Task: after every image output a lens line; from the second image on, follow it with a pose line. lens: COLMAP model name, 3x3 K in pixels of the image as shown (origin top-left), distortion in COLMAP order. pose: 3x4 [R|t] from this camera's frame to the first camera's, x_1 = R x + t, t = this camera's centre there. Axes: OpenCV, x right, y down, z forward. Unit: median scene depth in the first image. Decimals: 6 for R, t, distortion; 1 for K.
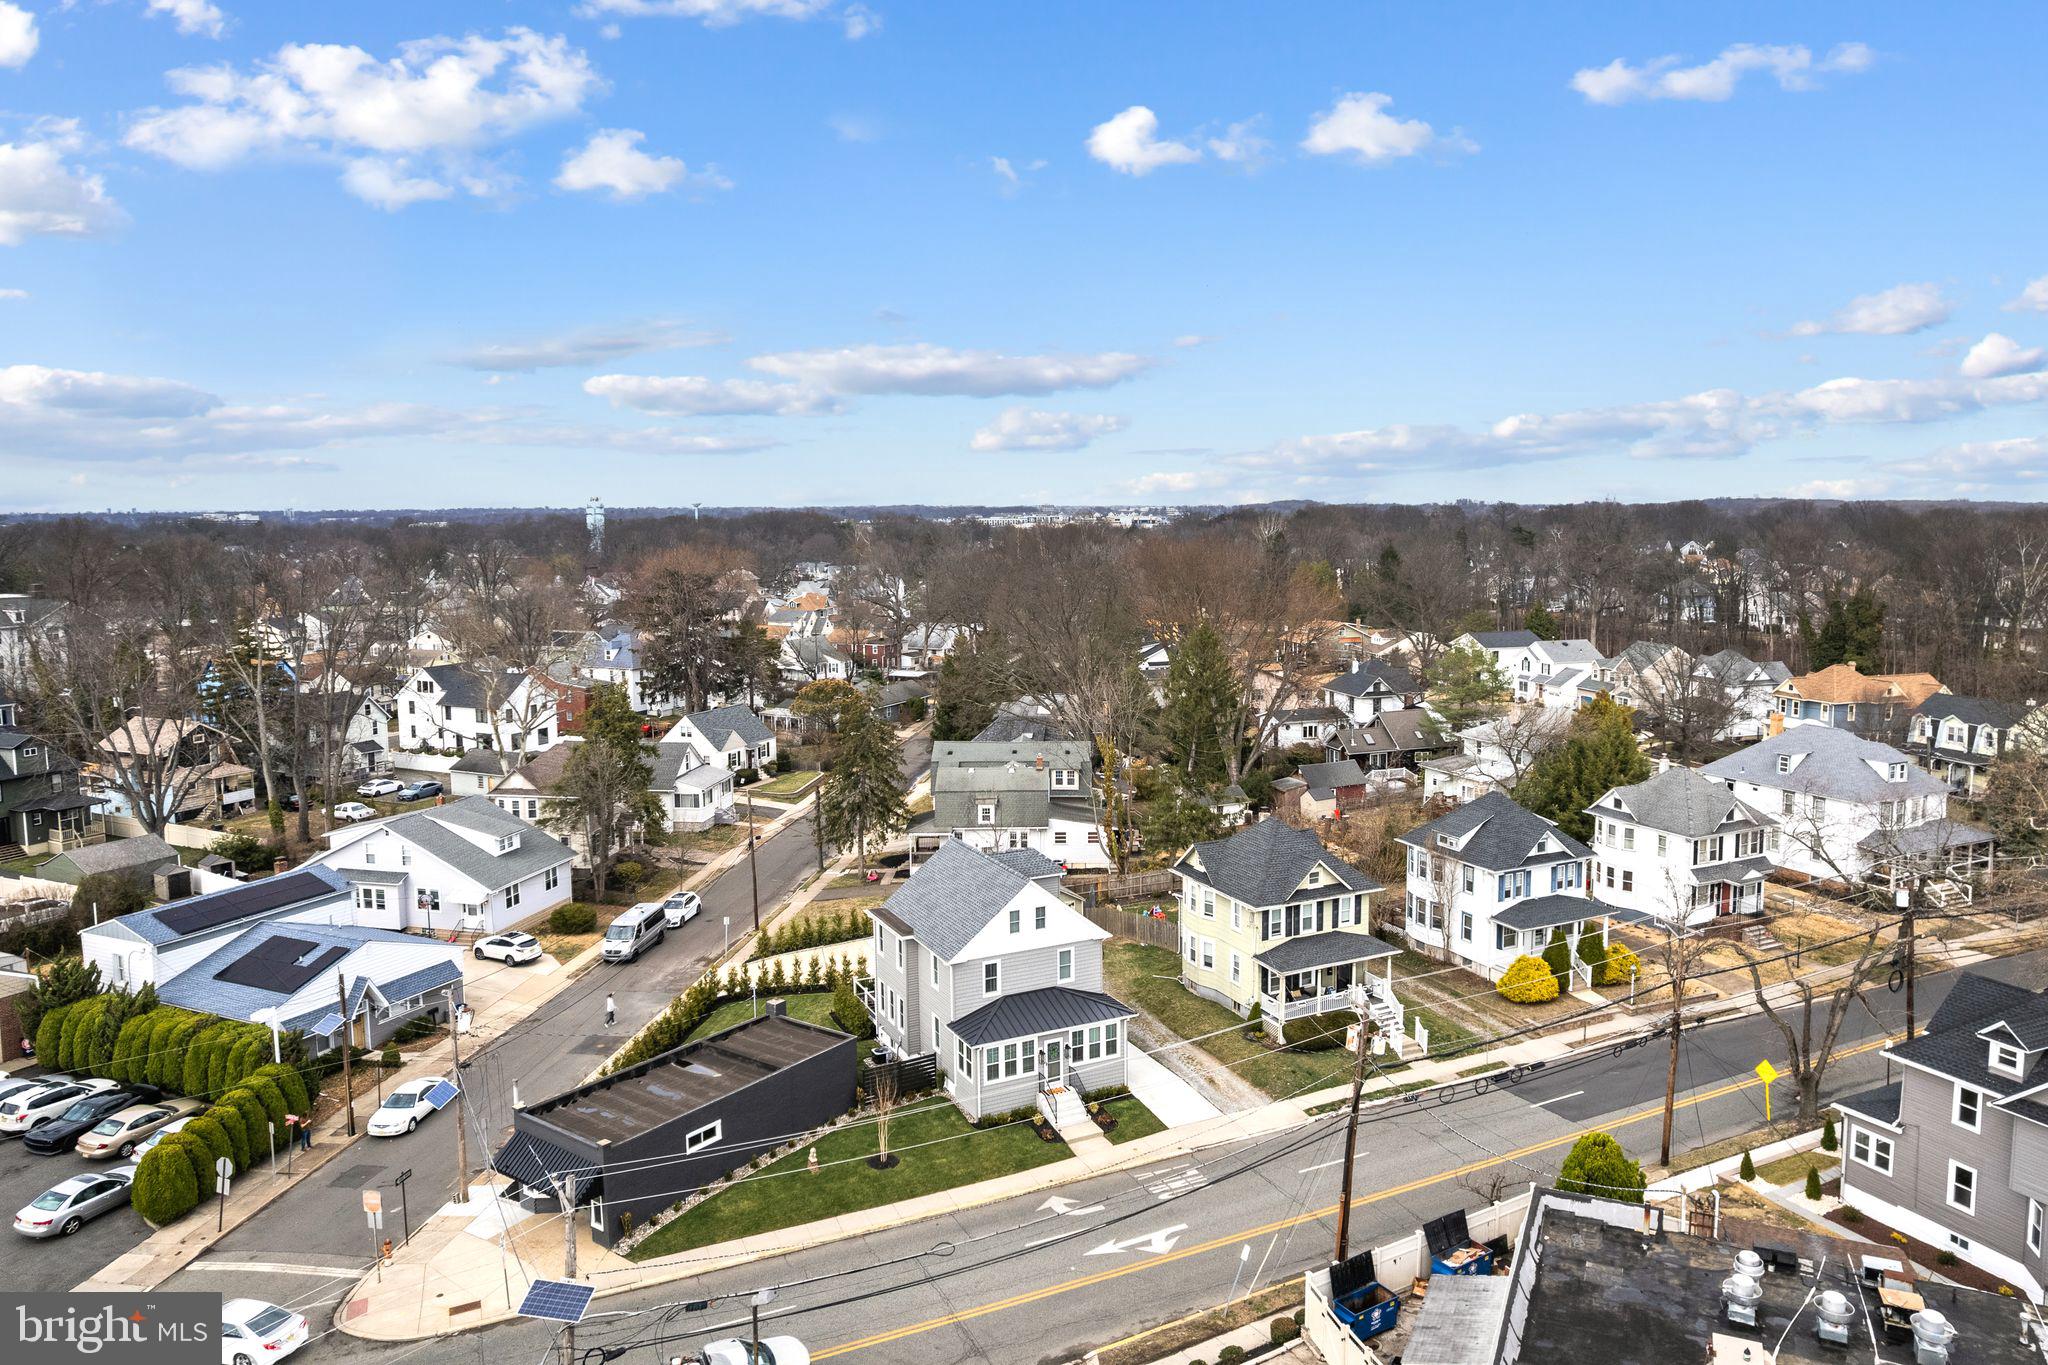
lens RADIAL K [[1425.4, 0, 1029.8], [0, 1425.4, 681.1], [0, 0, 1]] dist [-0.029812, 0.003237]
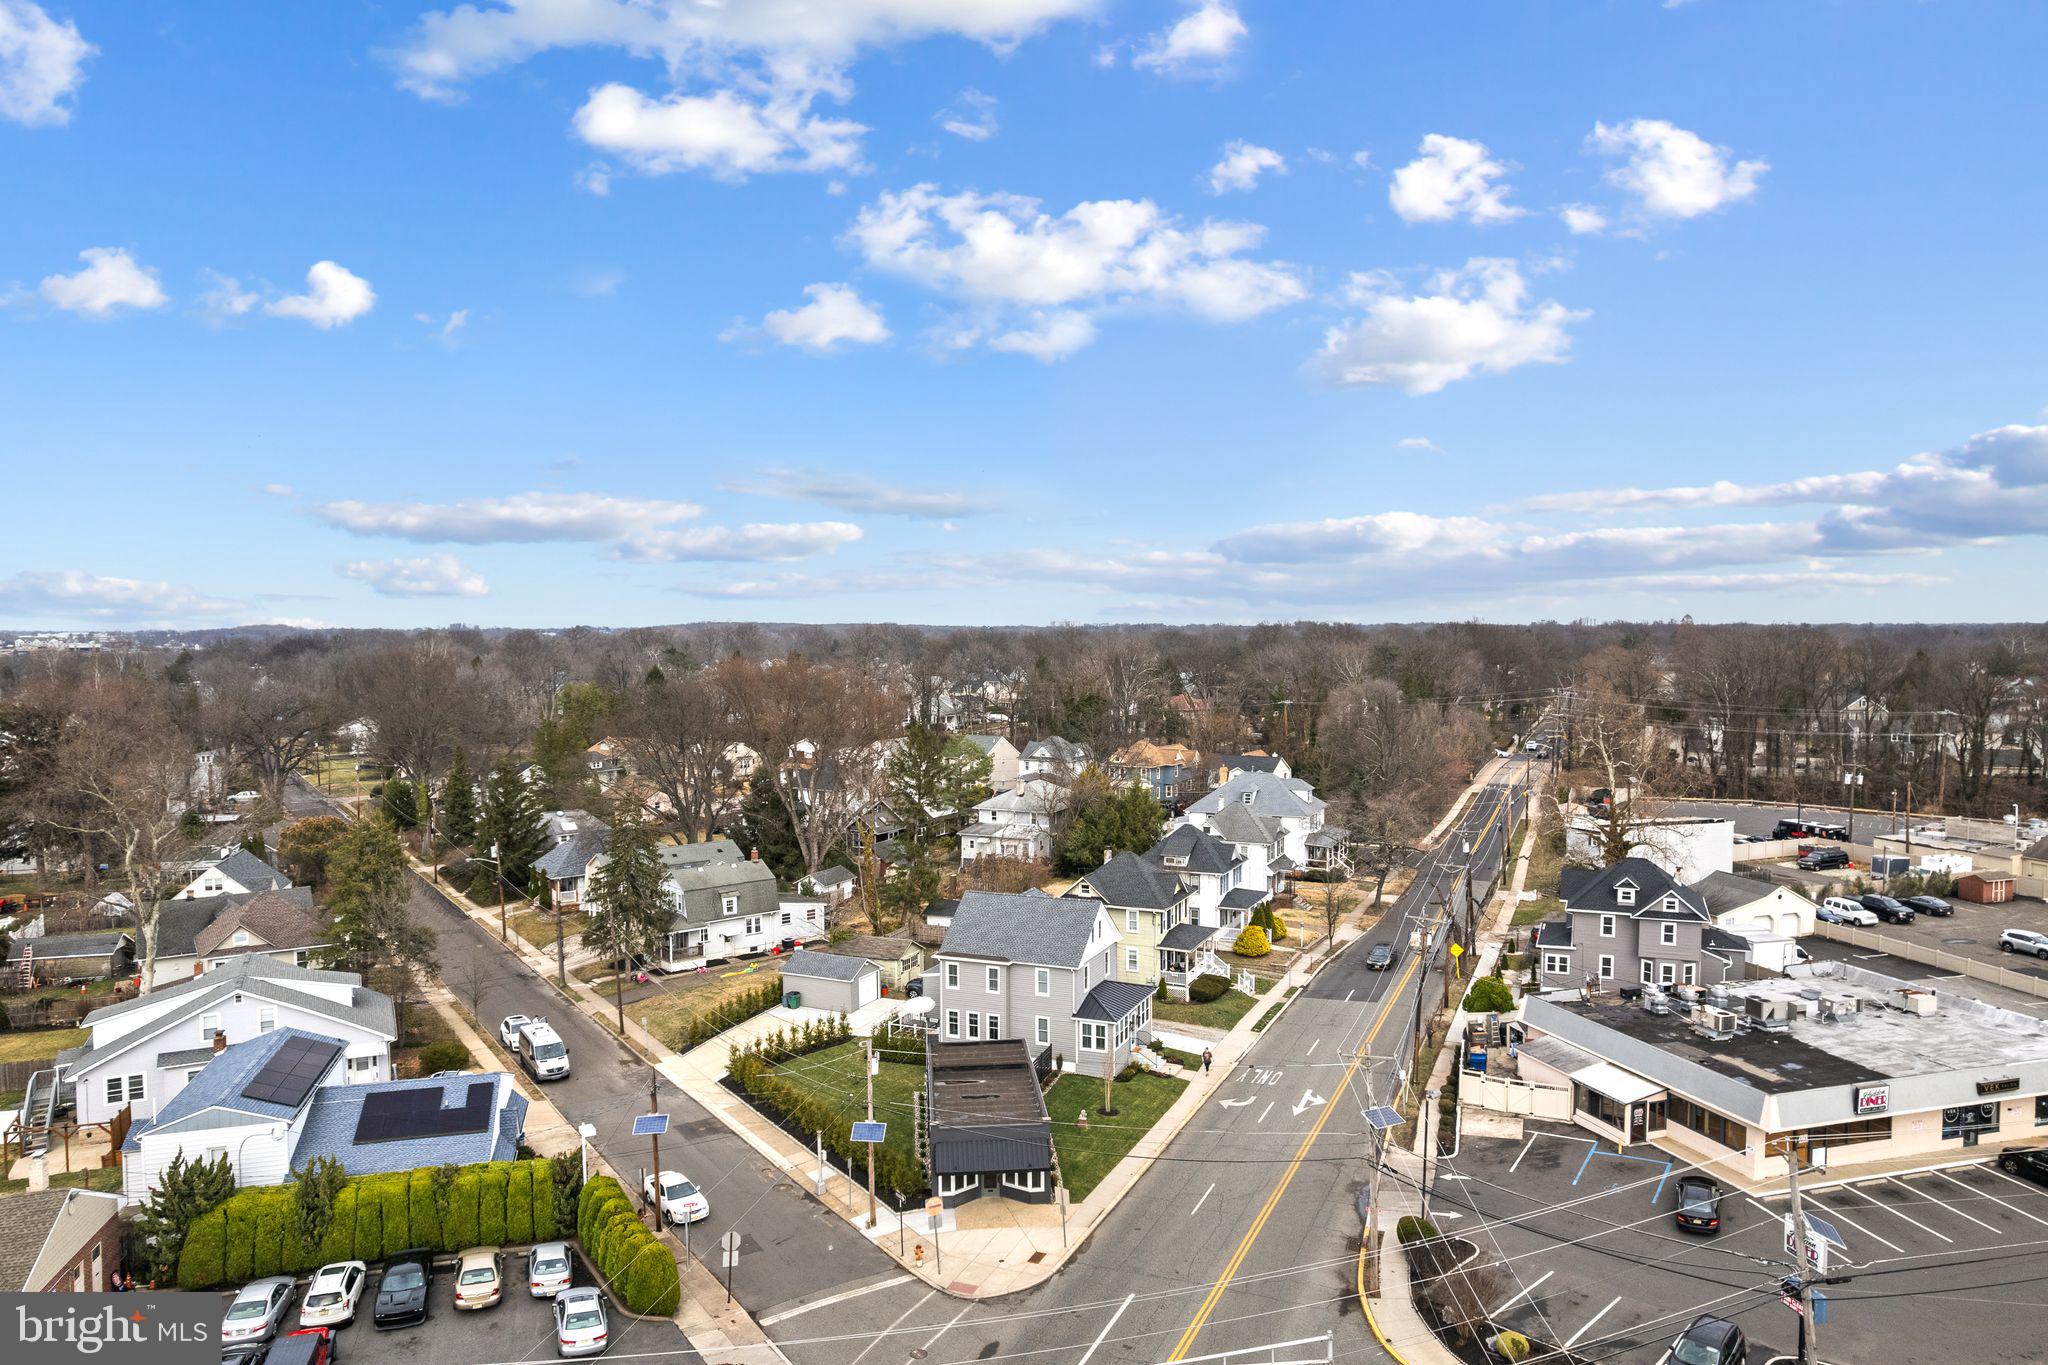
lens RADIAL K [[1400.3, 0, 1065.0], [0, 1400.3, 683.4], [0, 0, 1]] dist [-0.035292, 0.001845]
pose [[0.739609, -0.023018, 0.672643, -0.918722], [0.081424, 0.995134, -0.055477, 0.004586], [-0.668093, 0.095801, 0.737884, 0.013902]]
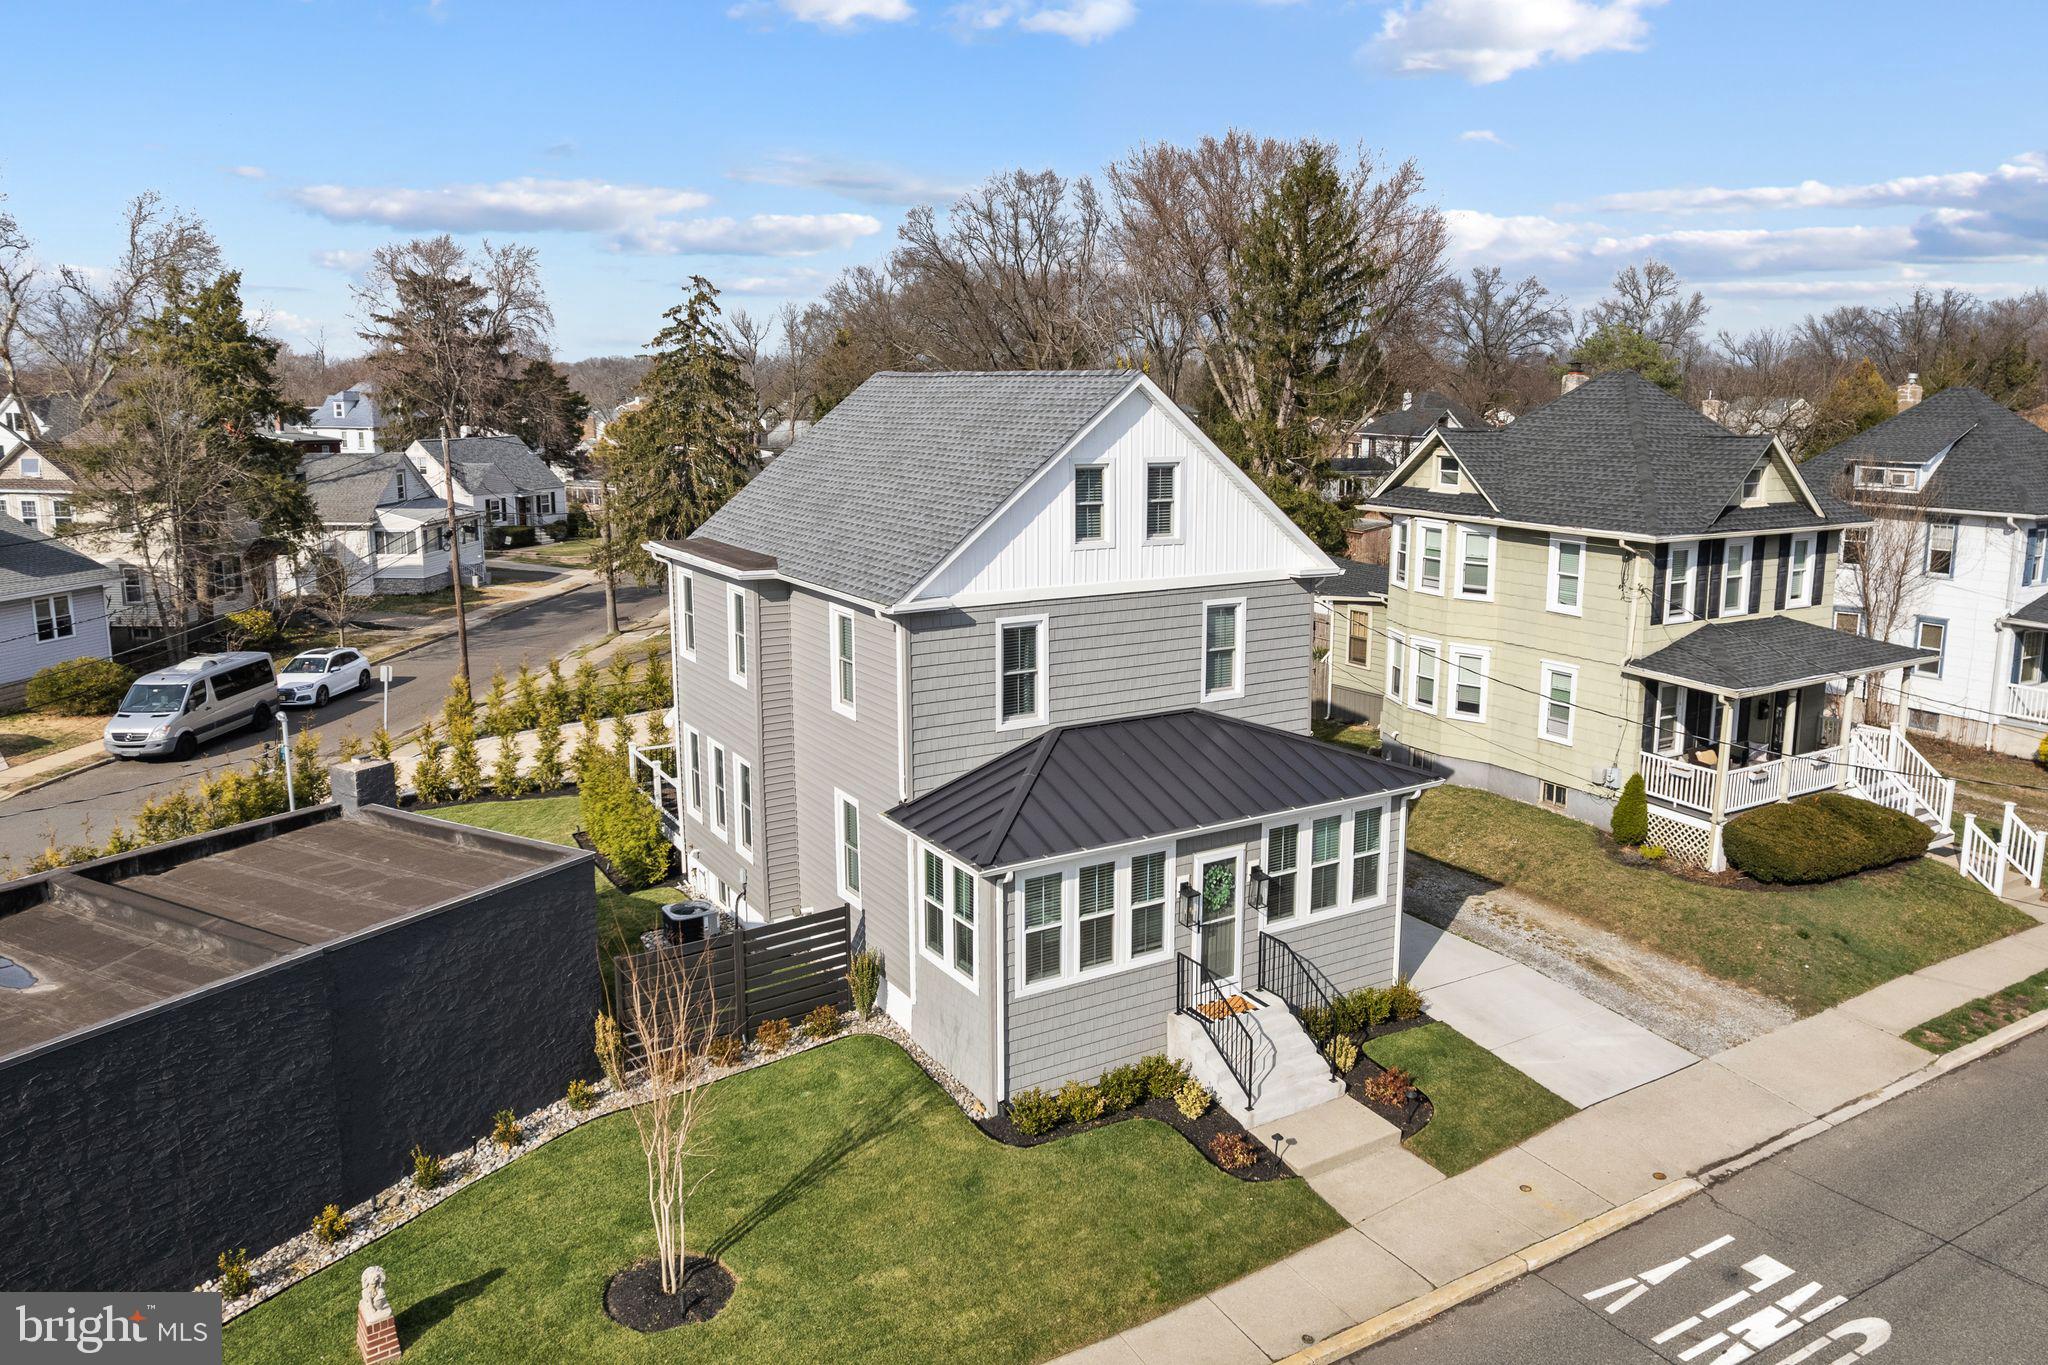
lens RADIAL K [[1425.4, 0, 1029.8], [0, 1425.4, 681.1], [0, 0, 1]] dist [-0.029812, 0.003237]
pose [[0.995617, -0.006468, 0.093305, -0.055056], [0.000847, 0.998188, 0.060164, 0.190715], [-0.093525, -0.059821, 0.993818, 0.673586]]
